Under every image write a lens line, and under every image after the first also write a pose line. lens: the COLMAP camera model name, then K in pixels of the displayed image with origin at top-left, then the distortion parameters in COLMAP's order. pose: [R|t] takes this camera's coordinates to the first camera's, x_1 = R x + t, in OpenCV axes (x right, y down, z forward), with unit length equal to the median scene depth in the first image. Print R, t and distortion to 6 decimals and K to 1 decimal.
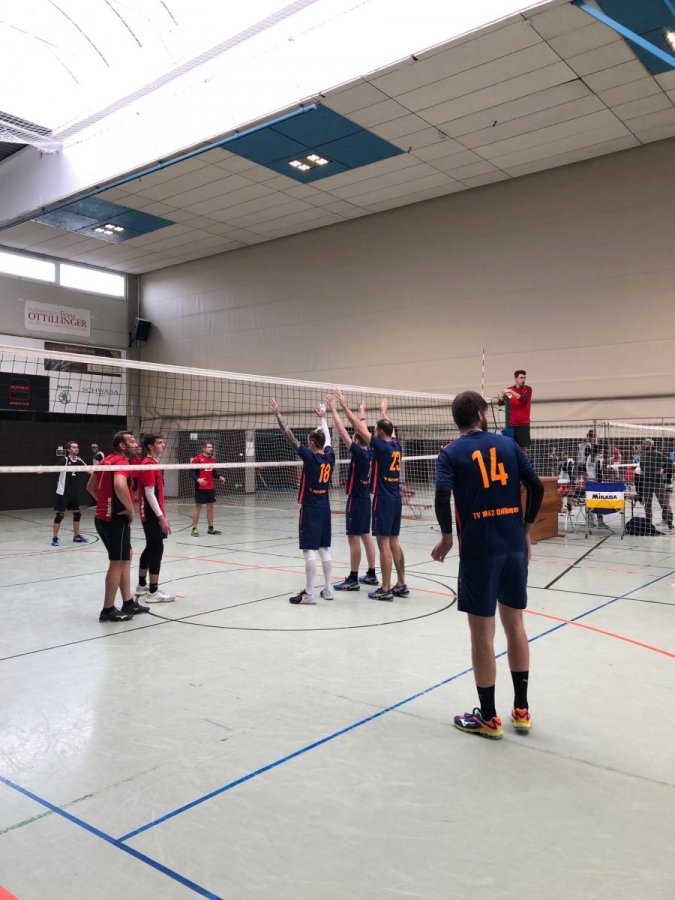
lens RADIAL K [[718.9, 0, 349.8], [0, 718.9, 443.1], [0, 0, 1]] dist [0.012151, 0.006599]
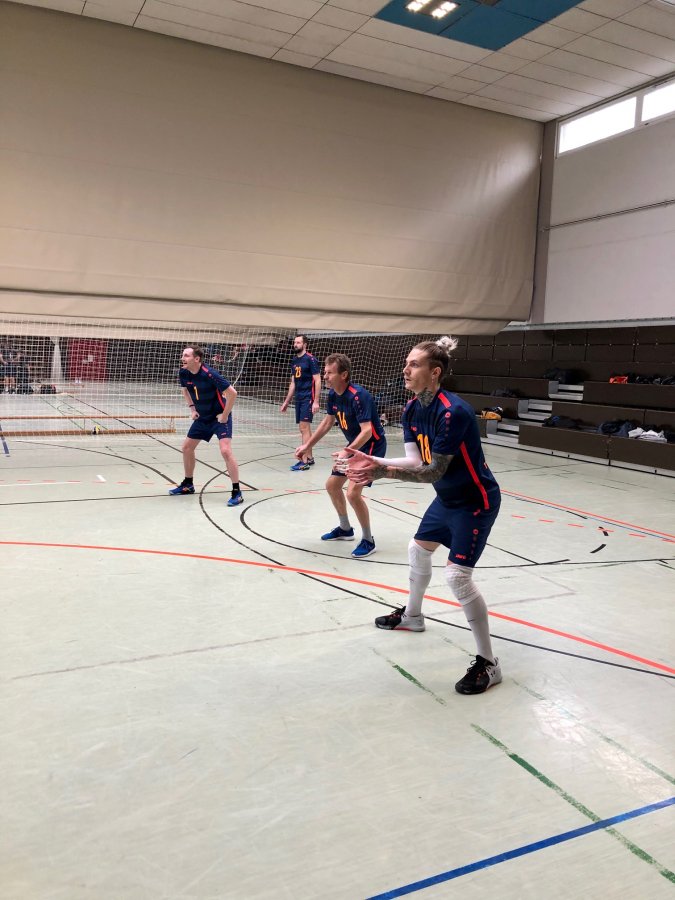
lens RADIAL K [[718.9, 0, 305.8], [0, 718.9, 446.0], [0, 0, 1]] dist [0.012151, 0.006599]
pose [[0.434586, -0.096197, 0.895478, -0.702951], [-0.048662, 0.990319, 0.130002, -0.002732], [-0.899315, -0.100073, 0.425698, 0.584037]]
